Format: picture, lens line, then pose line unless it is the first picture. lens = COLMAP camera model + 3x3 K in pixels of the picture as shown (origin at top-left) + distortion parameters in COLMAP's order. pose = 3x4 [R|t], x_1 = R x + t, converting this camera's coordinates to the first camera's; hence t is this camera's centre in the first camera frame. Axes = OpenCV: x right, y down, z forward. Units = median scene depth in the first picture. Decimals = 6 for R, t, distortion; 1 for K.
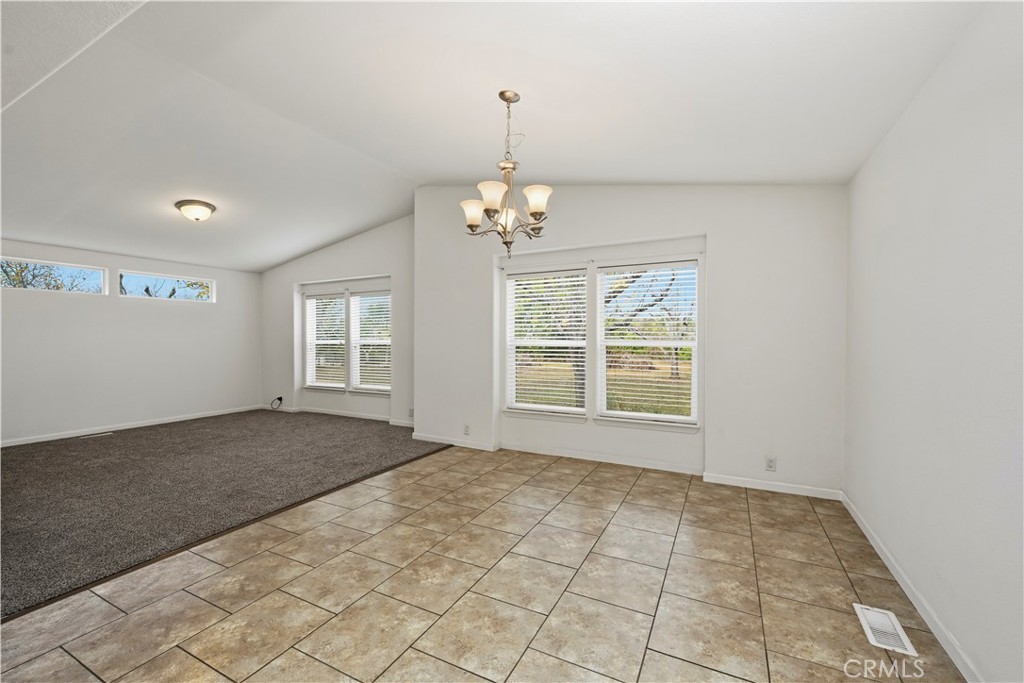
lens RADIAL K [[417.4, 0, 512.3], [0, 417.4, 339.2], [0, 0, 1]] dist [-0.000623, 0.000426]
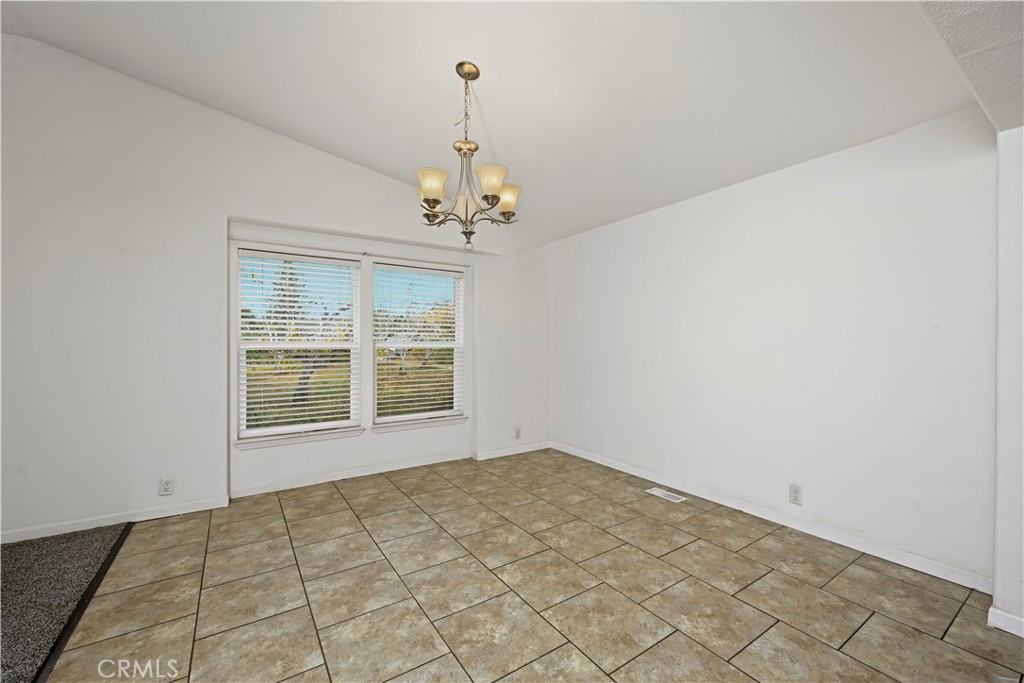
lens RADIAL K [[417.4, 0, 513.0], [0, 417.4, 345.0], [0, 0, 1]] dist [-0.000623, 0.000426]
pose [[0.481570, -0.008052, 0.876371, -0.606542], [-0.001736, 0.999947, 0.010141, -0.000331], [-0.876406, -0.006405, 0.481530, 0.393288]]
